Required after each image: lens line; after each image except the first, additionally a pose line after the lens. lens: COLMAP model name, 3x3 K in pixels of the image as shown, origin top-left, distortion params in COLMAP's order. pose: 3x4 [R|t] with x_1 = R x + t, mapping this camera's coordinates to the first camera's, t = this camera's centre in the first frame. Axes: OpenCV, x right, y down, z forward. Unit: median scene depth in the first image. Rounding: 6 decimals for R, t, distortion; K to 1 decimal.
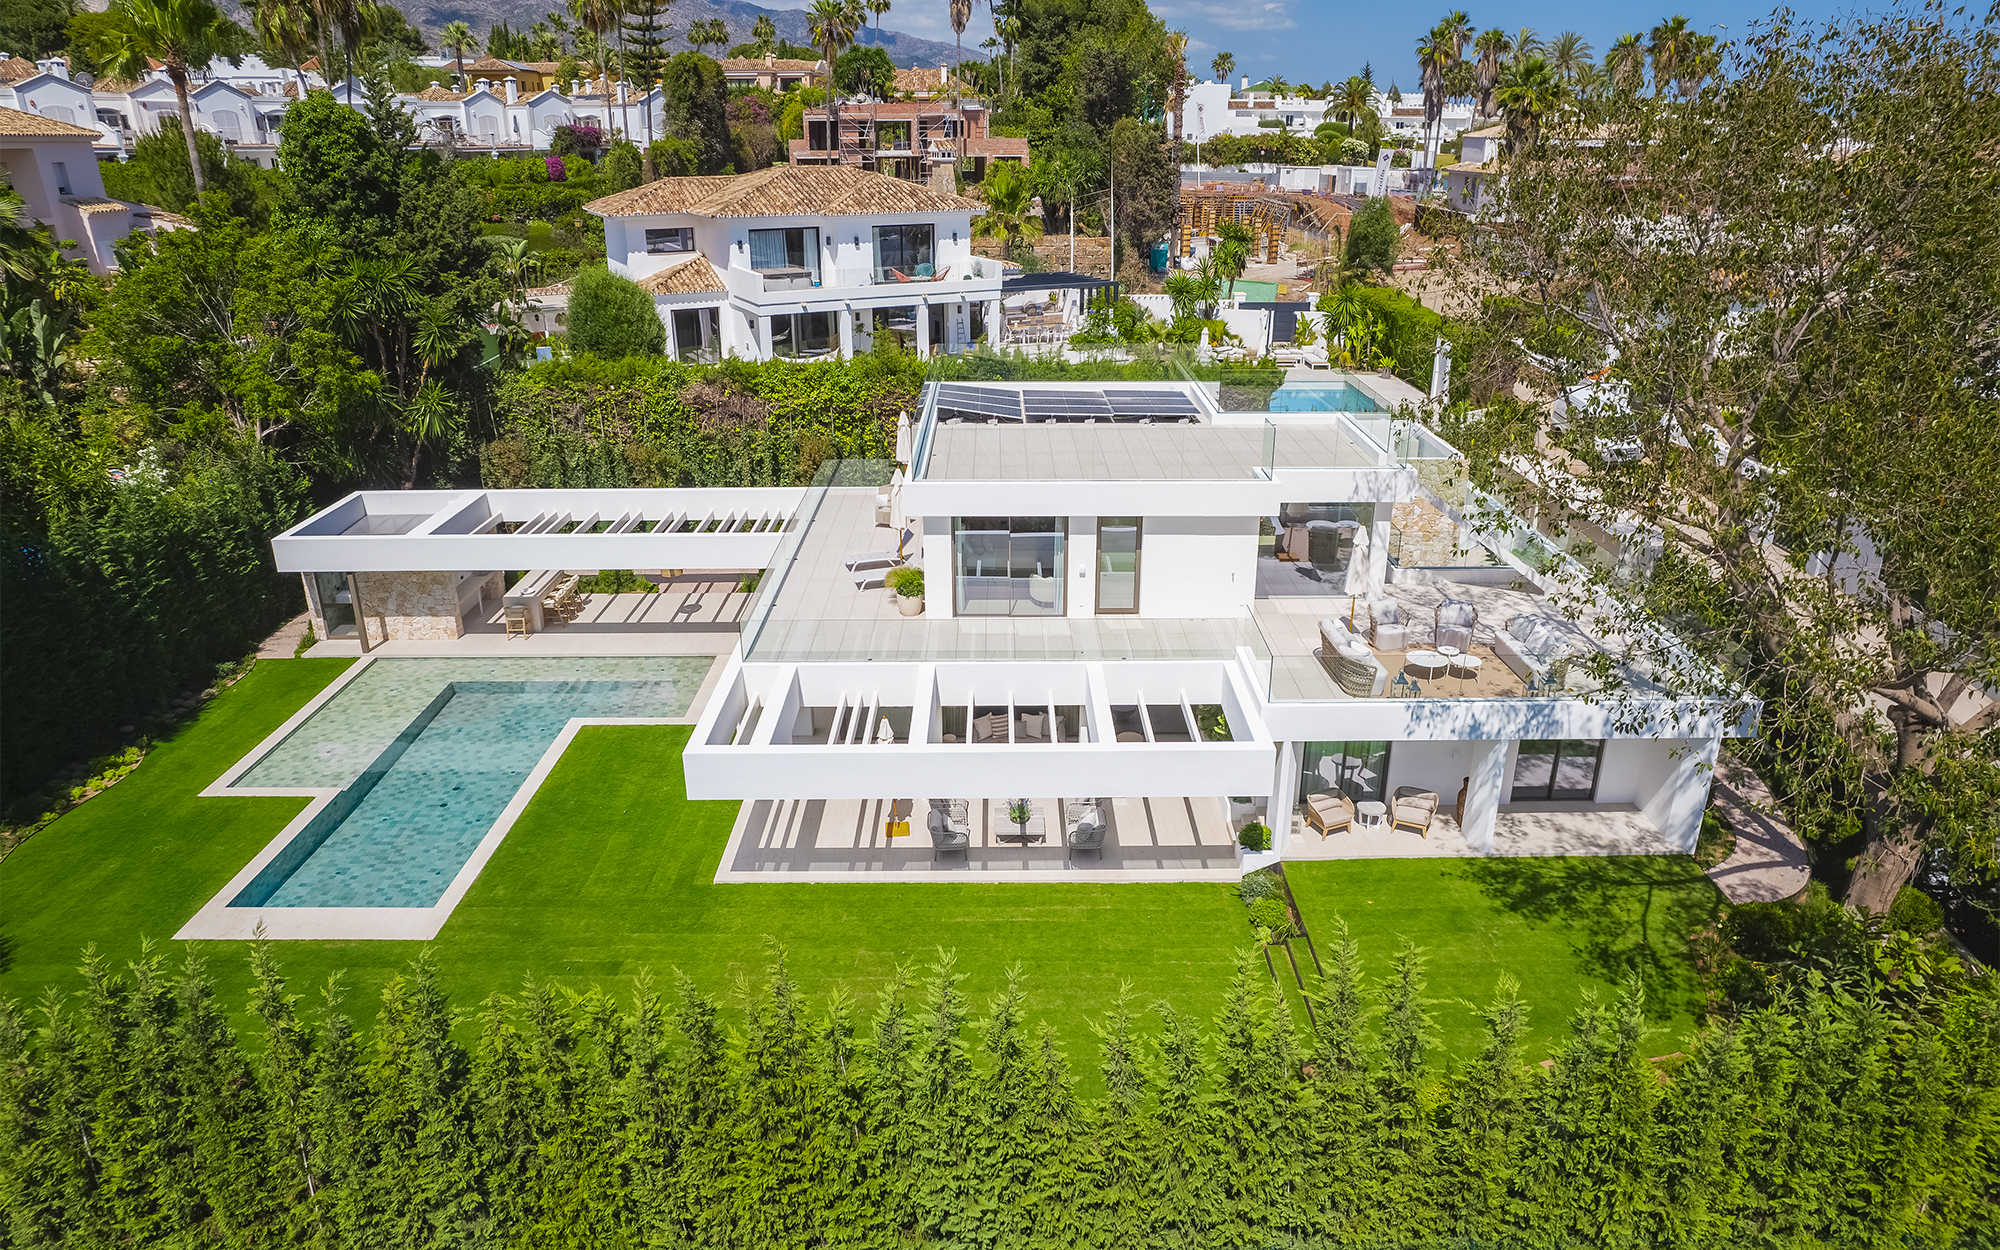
lens RADIAL K [[1285.5, 0, 1000.0], [0, 1285.5, 625.0], [0, 0, 1]] dist [-0.077694, 0.072436]
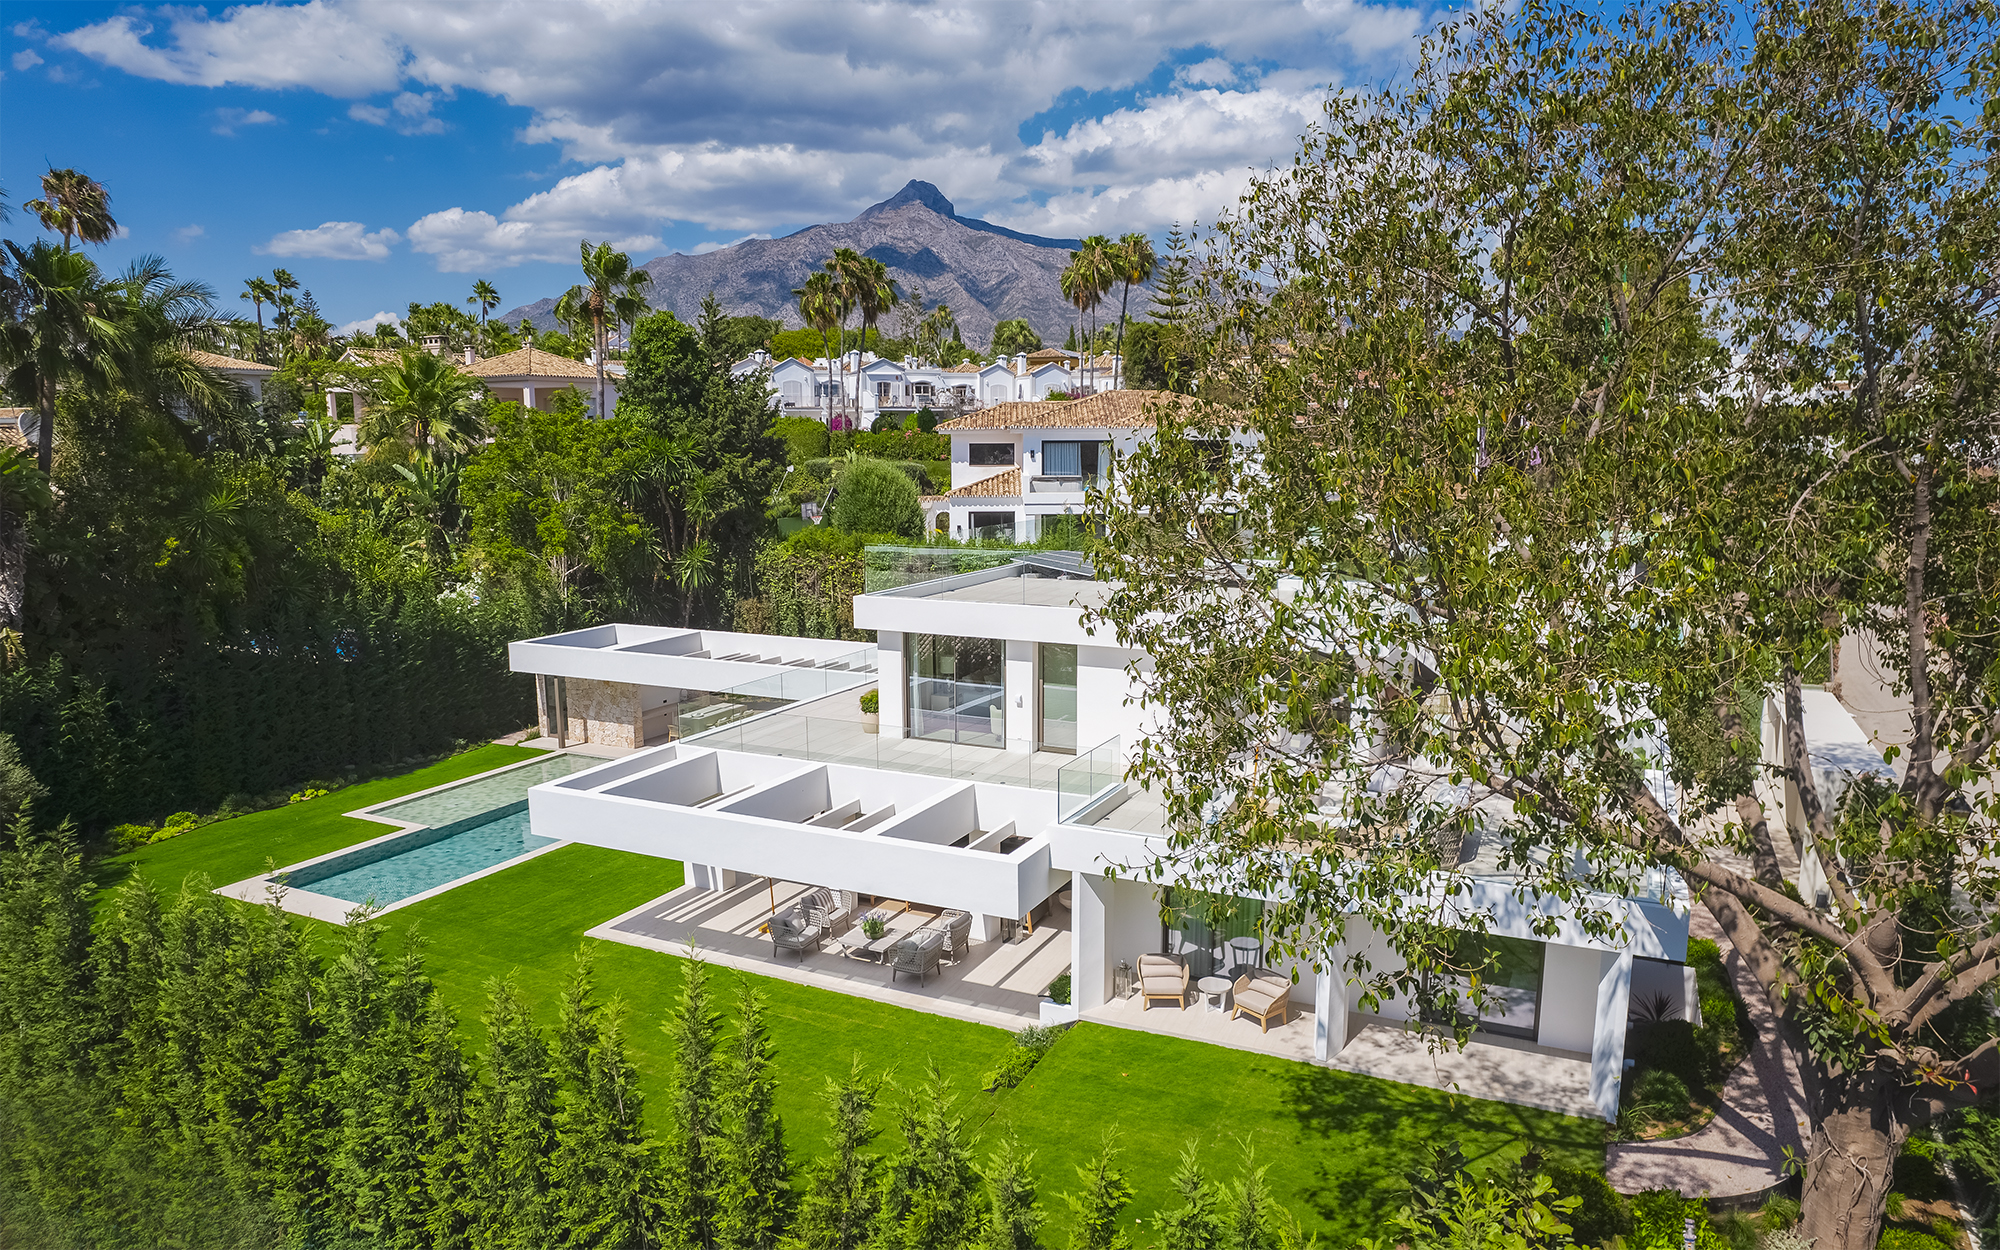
lens RADIAL K [[1284.0, 0, 1000.8], [0, 1284.0, 654.9], [0, 0, 1]] dist [-0.076054, 0.069957]
pose [[0.898718, 0.074587, -0.432138, 0.509655], [-0.159060, 0.973766, -0.162727, 0.090630], [0.408664, 0.214982, 0.887004, 0.153125]]
